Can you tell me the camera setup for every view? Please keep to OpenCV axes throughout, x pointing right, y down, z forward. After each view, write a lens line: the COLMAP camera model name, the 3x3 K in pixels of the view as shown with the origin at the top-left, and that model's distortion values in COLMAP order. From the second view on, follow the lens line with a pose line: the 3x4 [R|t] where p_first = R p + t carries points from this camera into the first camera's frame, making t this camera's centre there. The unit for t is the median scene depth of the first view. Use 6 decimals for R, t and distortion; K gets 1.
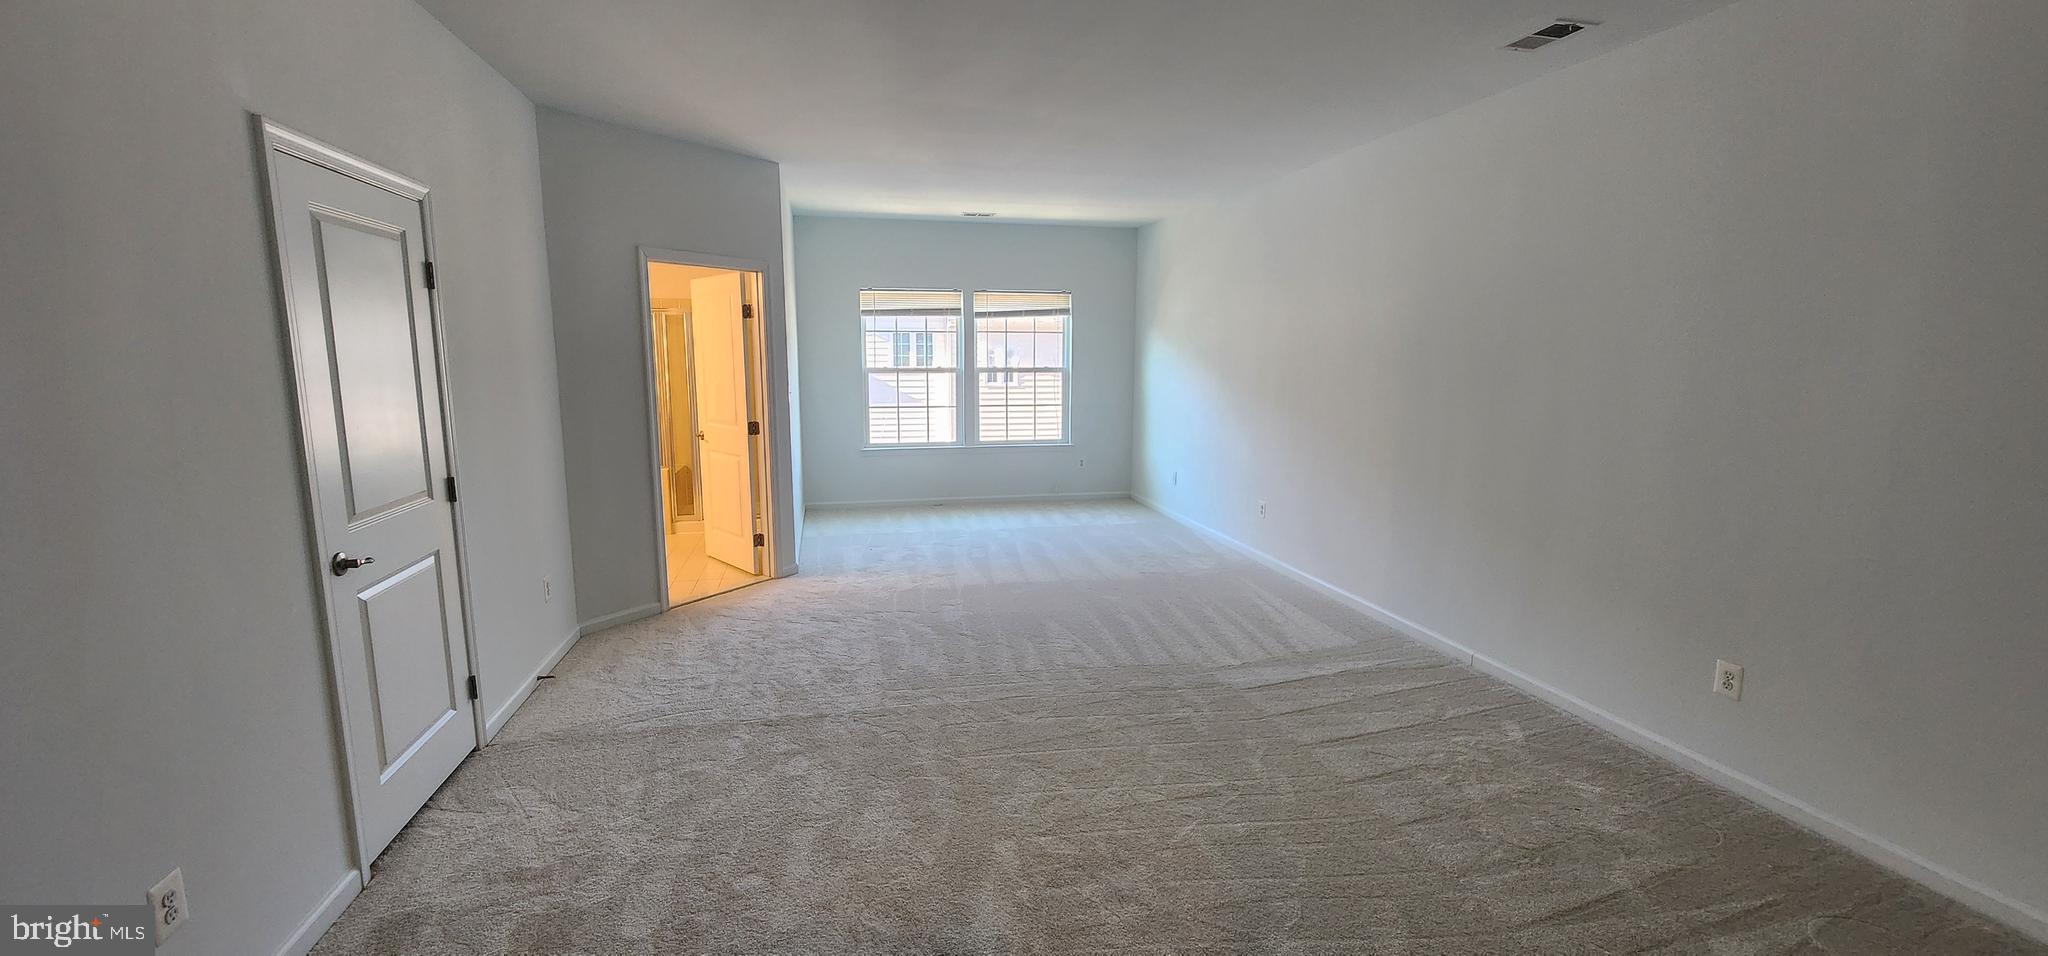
lens RADIAL K [[837.9, 0, 1016.7], [0, 837.9, 484.4], [0, 0, 1]] dist [-0.000825, 0.001611]
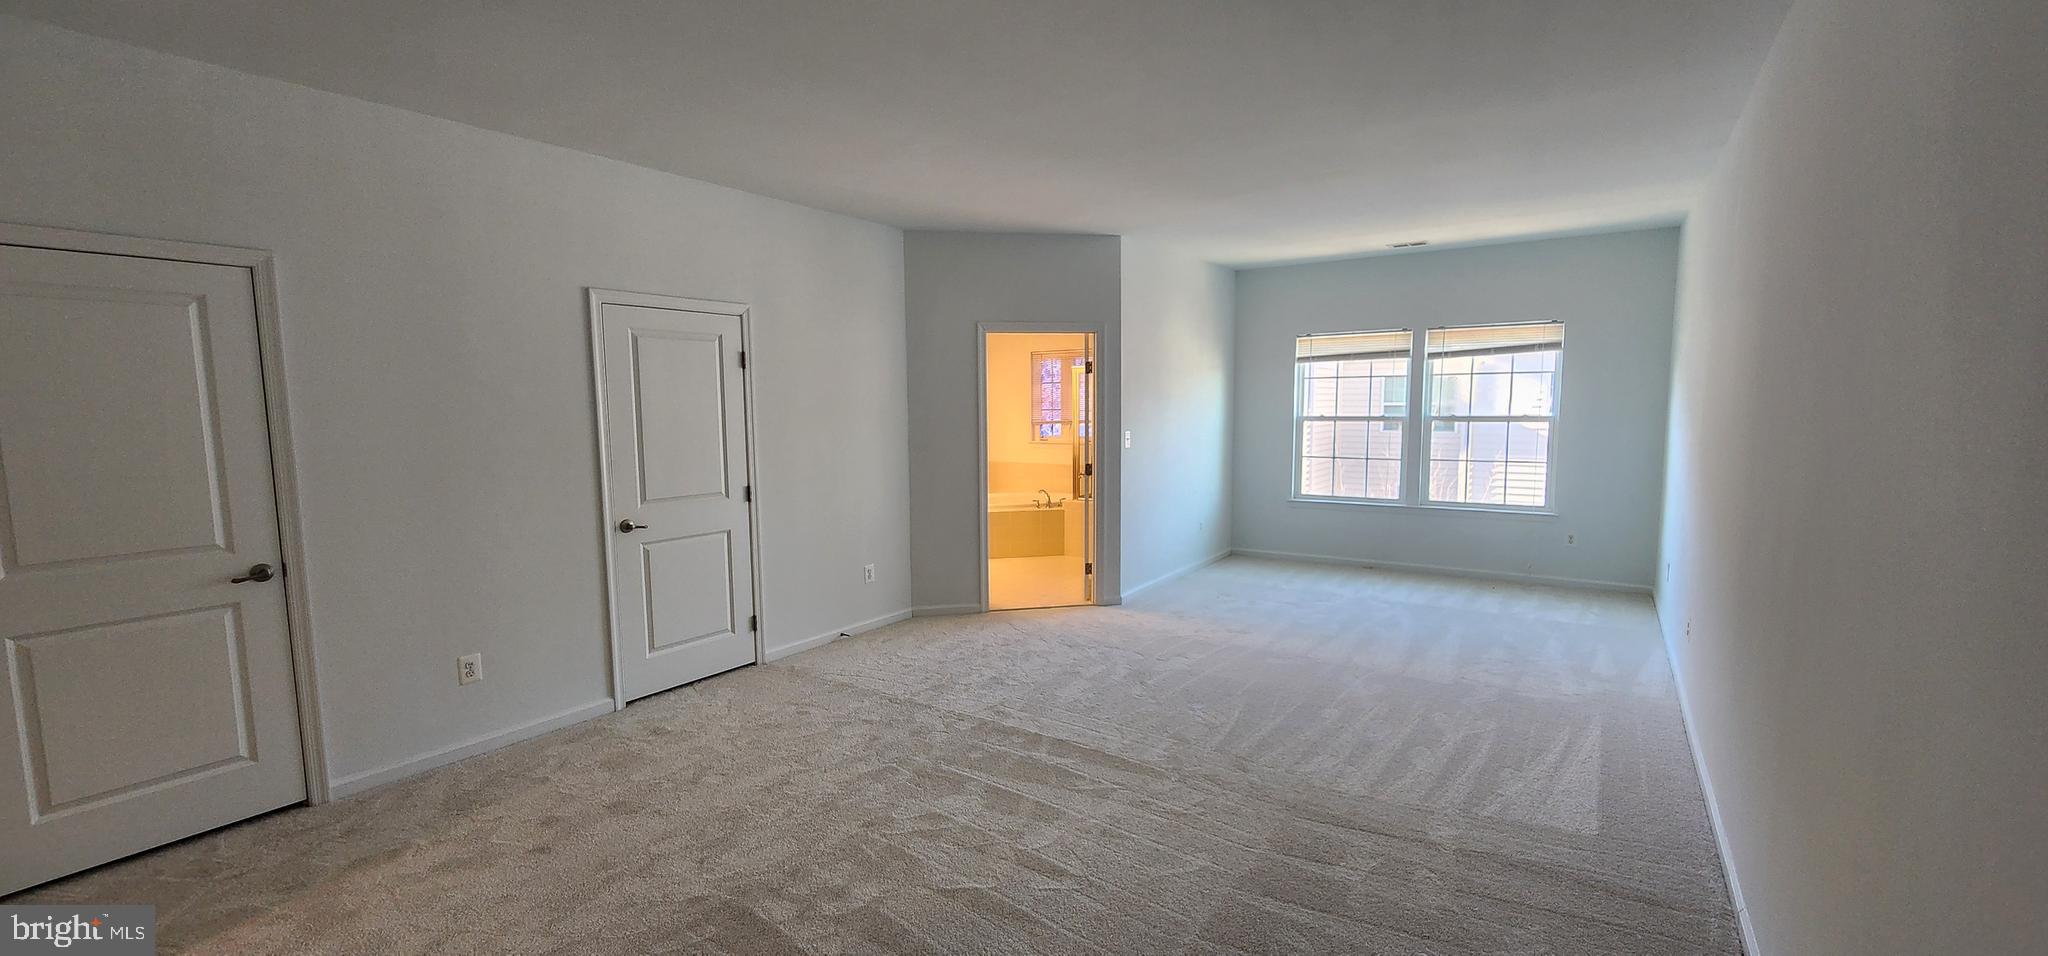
lens RADIAL K [[837.9, 0, 1024.8], [0, 837.9, 479.8], [0, 0, 1]] dist [-0.000825, 0.001611]
pose [[0.679986, 0.055027, -0.731157, 0.448638], [-0.099528, 0.994878, -0.017688, -0.023856], [0.726439, 0.084798, 0.681980, 0.160875]]
